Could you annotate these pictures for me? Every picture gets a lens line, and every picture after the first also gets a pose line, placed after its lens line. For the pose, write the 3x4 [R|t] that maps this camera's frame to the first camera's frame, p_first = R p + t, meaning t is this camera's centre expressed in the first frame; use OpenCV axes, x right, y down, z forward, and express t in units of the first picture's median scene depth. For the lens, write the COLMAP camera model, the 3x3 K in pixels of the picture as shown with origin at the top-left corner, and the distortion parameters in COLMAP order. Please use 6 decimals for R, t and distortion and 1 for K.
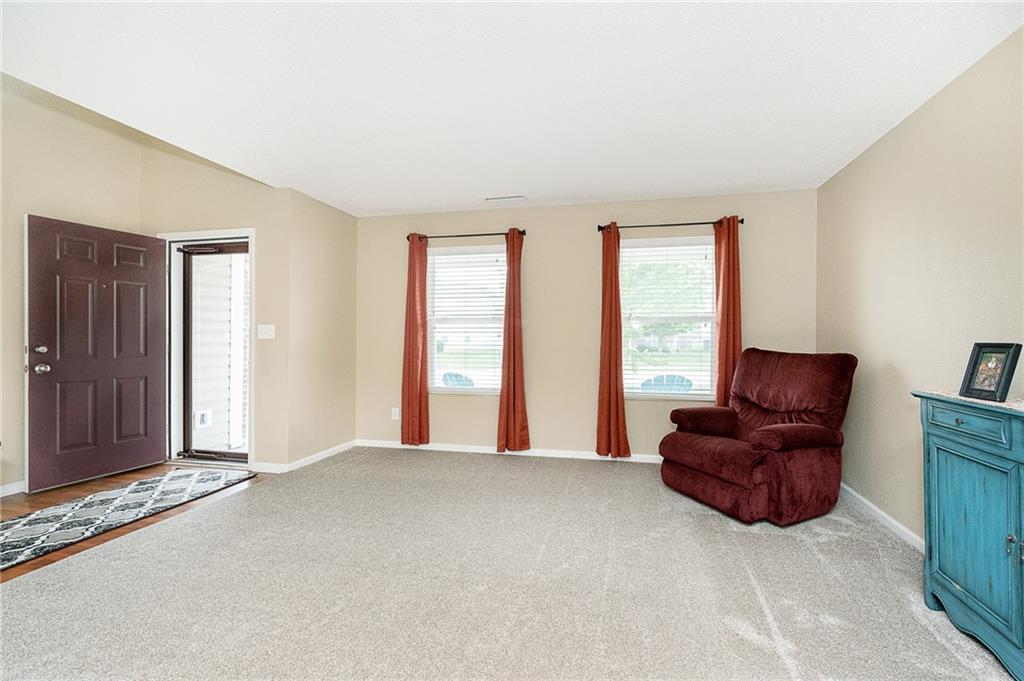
lens RADIAL K [[440.0, 0, 534.7], [0, 440.0, 338.2], [0, 0, 1]] dist [-0.000052, 0.000364]
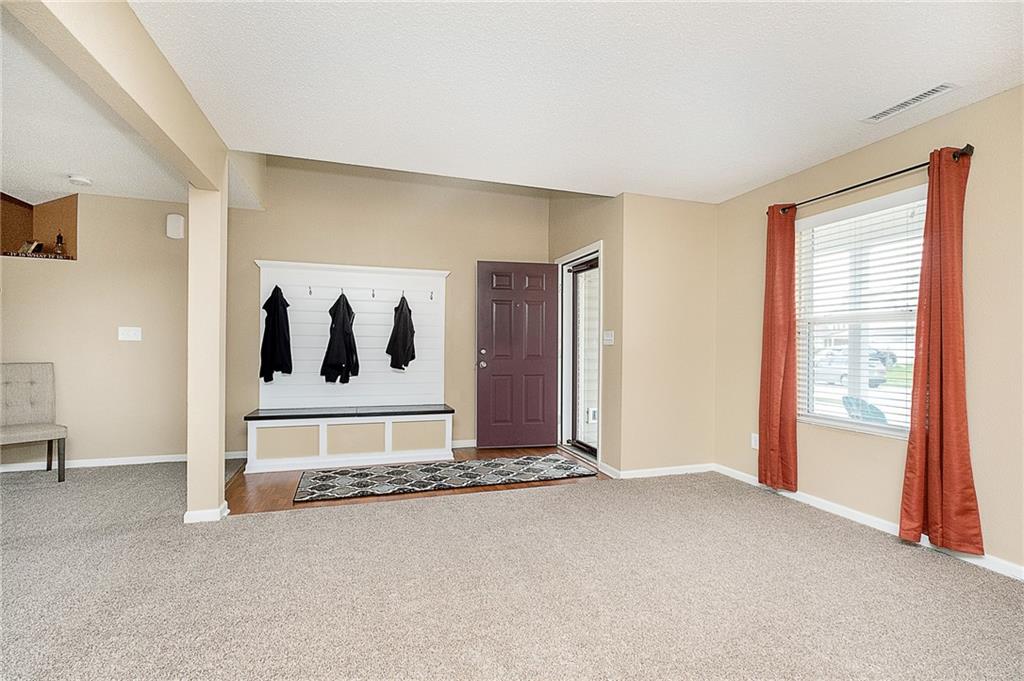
lens RADIAL K [[452.9, 0, 512.0], [0, 452.9, 340.5], [0, 0, 1]] dist [-0.003639, -0.000130]
pose [[0.508647, -0.006885, -0.860947, 0.179413], [-0.005906, 0.999917, -0.011485, 0.004680], [0.860955, 0.010927, 0.508564, 0.247871]]
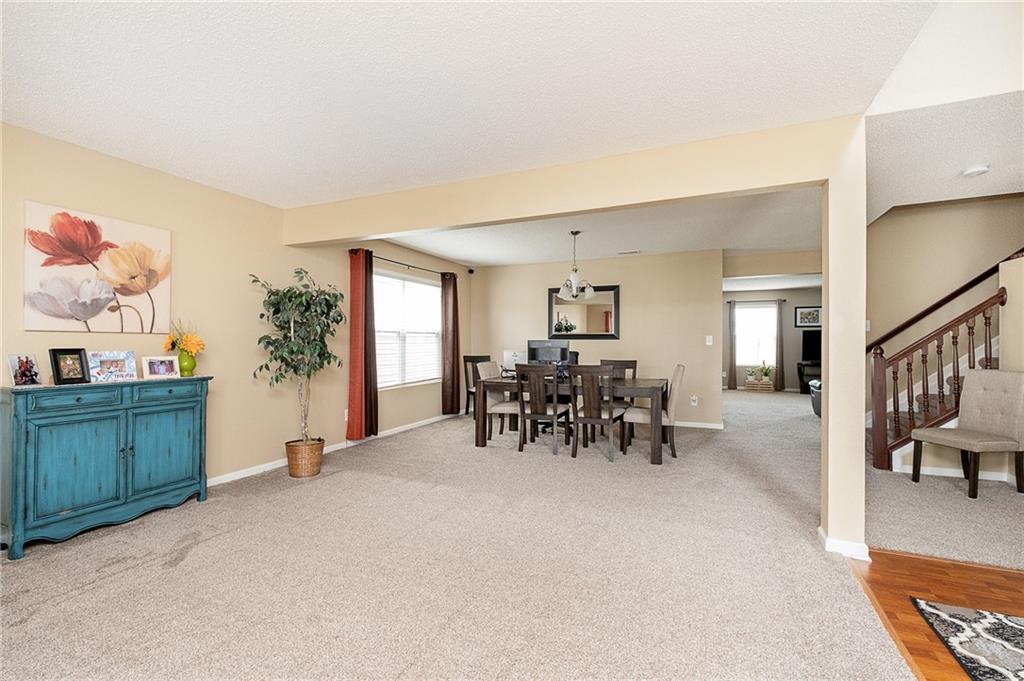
lens RADIAL K [[452.9, 0, 512.0], [0, 452.9, 340.5], [0, 0, 1]] dist [-0.003639, -0.000130]
pose [[-0.976181, -0.003358, 0.216934, -0.354417], [-0.004191, 0.999985, -0.003382, -0.007241], [-0.216919, -0.004211, -0.976180, 0.902861]]
